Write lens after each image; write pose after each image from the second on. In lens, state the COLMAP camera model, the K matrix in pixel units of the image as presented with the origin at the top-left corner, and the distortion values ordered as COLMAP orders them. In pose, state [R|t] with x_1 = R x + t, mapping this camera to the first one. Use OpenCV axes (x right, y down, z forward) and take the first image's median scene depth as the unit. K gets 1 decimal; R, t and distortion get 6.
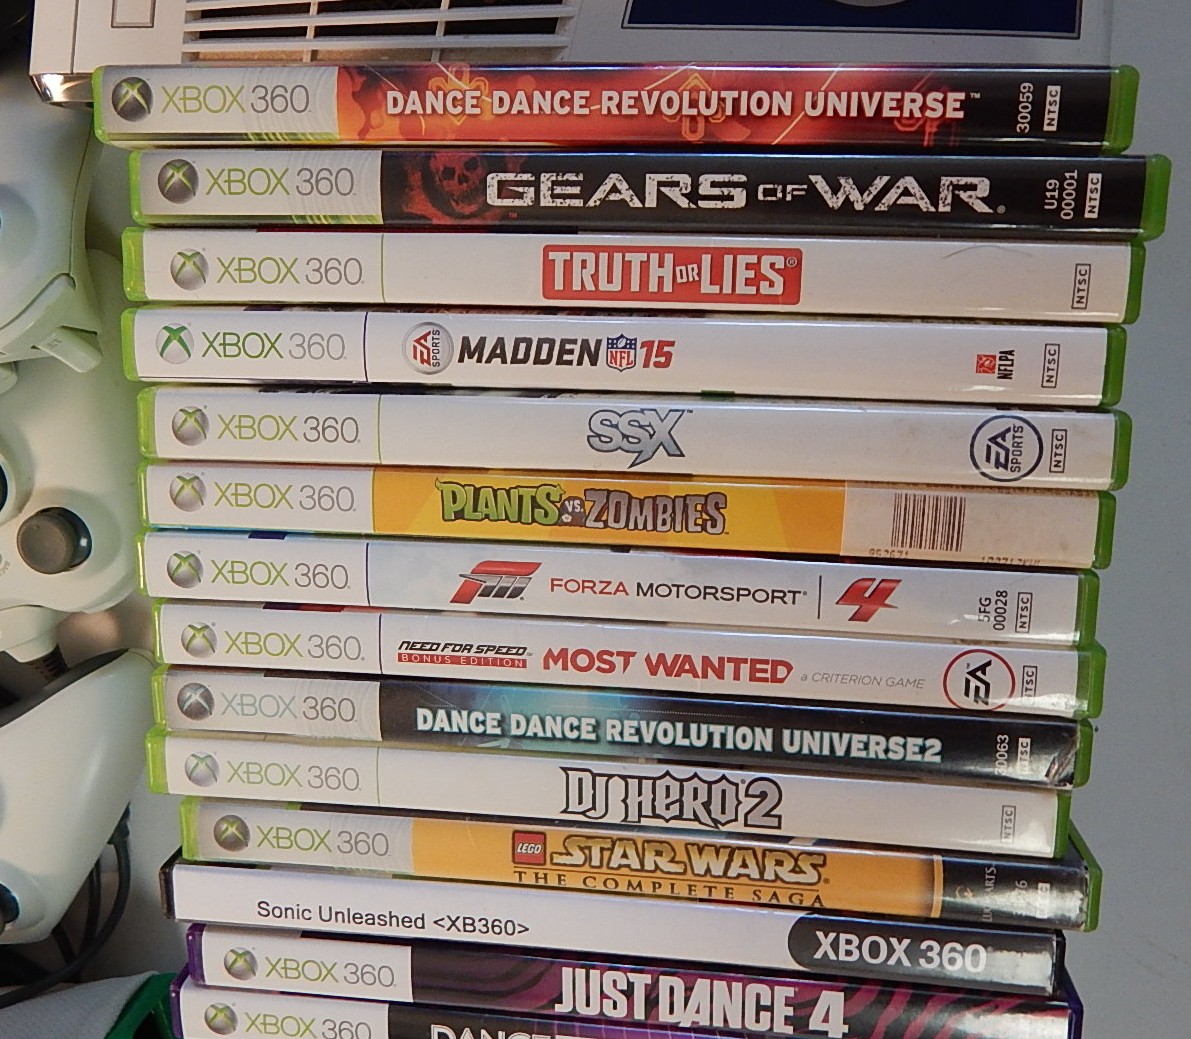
lens RADIAL K [[934.0, 0, 597.2], [0, 934.0, 518.1], [0, 0, 1]] dist [-0.002661, -0.007234]
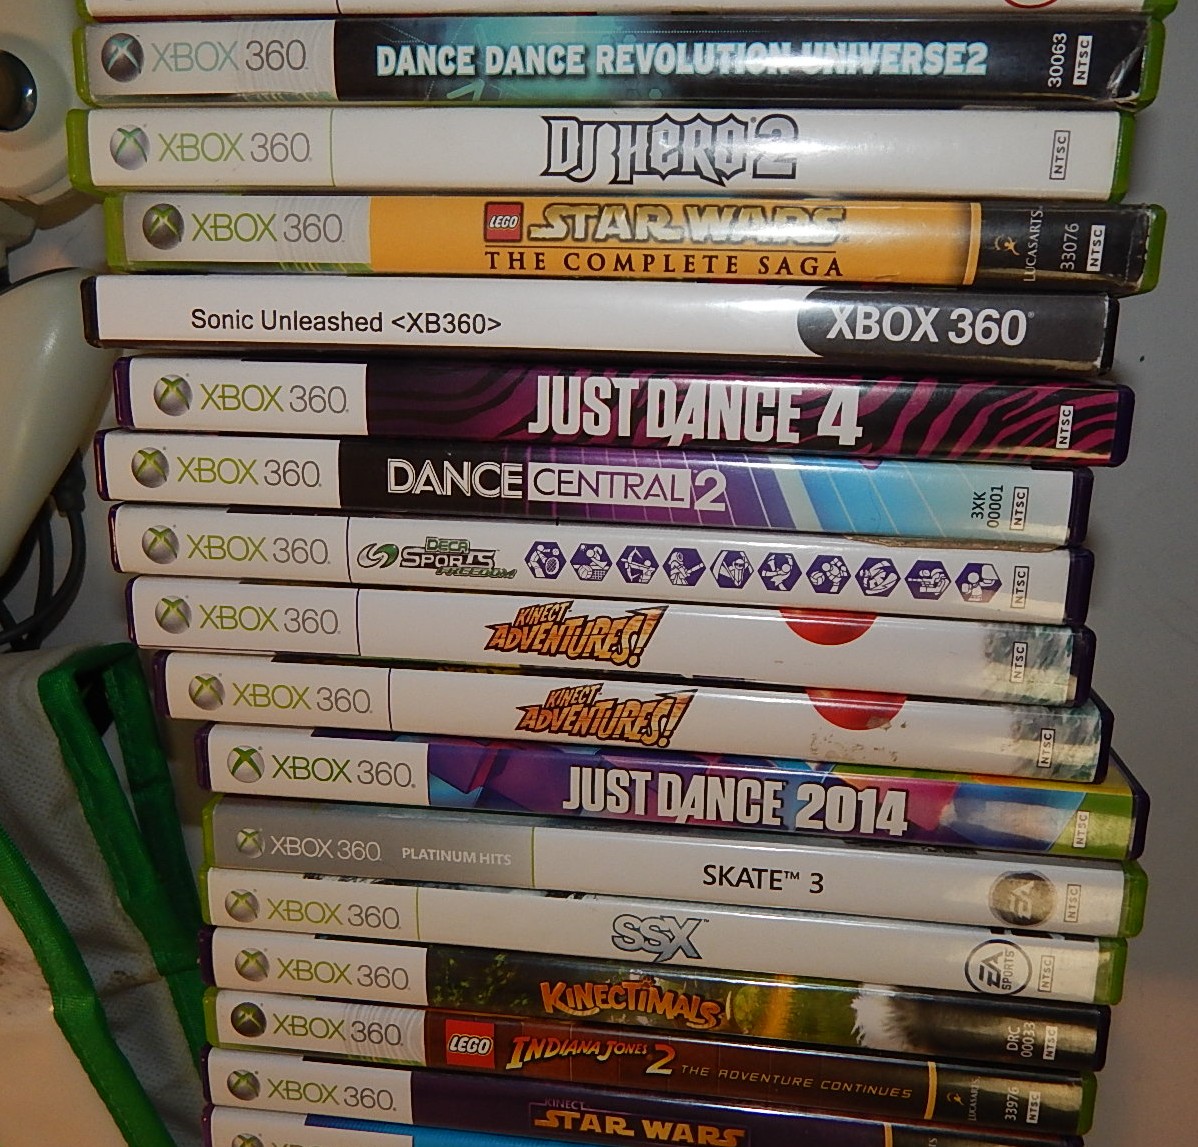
lens RADIAL K [[948.8, 0, 598.6], [0, 948.8, 573.8], [0, 0, 1]] dist [0.004170, -0.012361]
pose [[0.999511, 0.030674, 0.006069, 0.020296], [-0.030903, 0.998626, 0.042320, 0.645739], [-0.004762, -0.042487, 0.999086, 0.104482]]
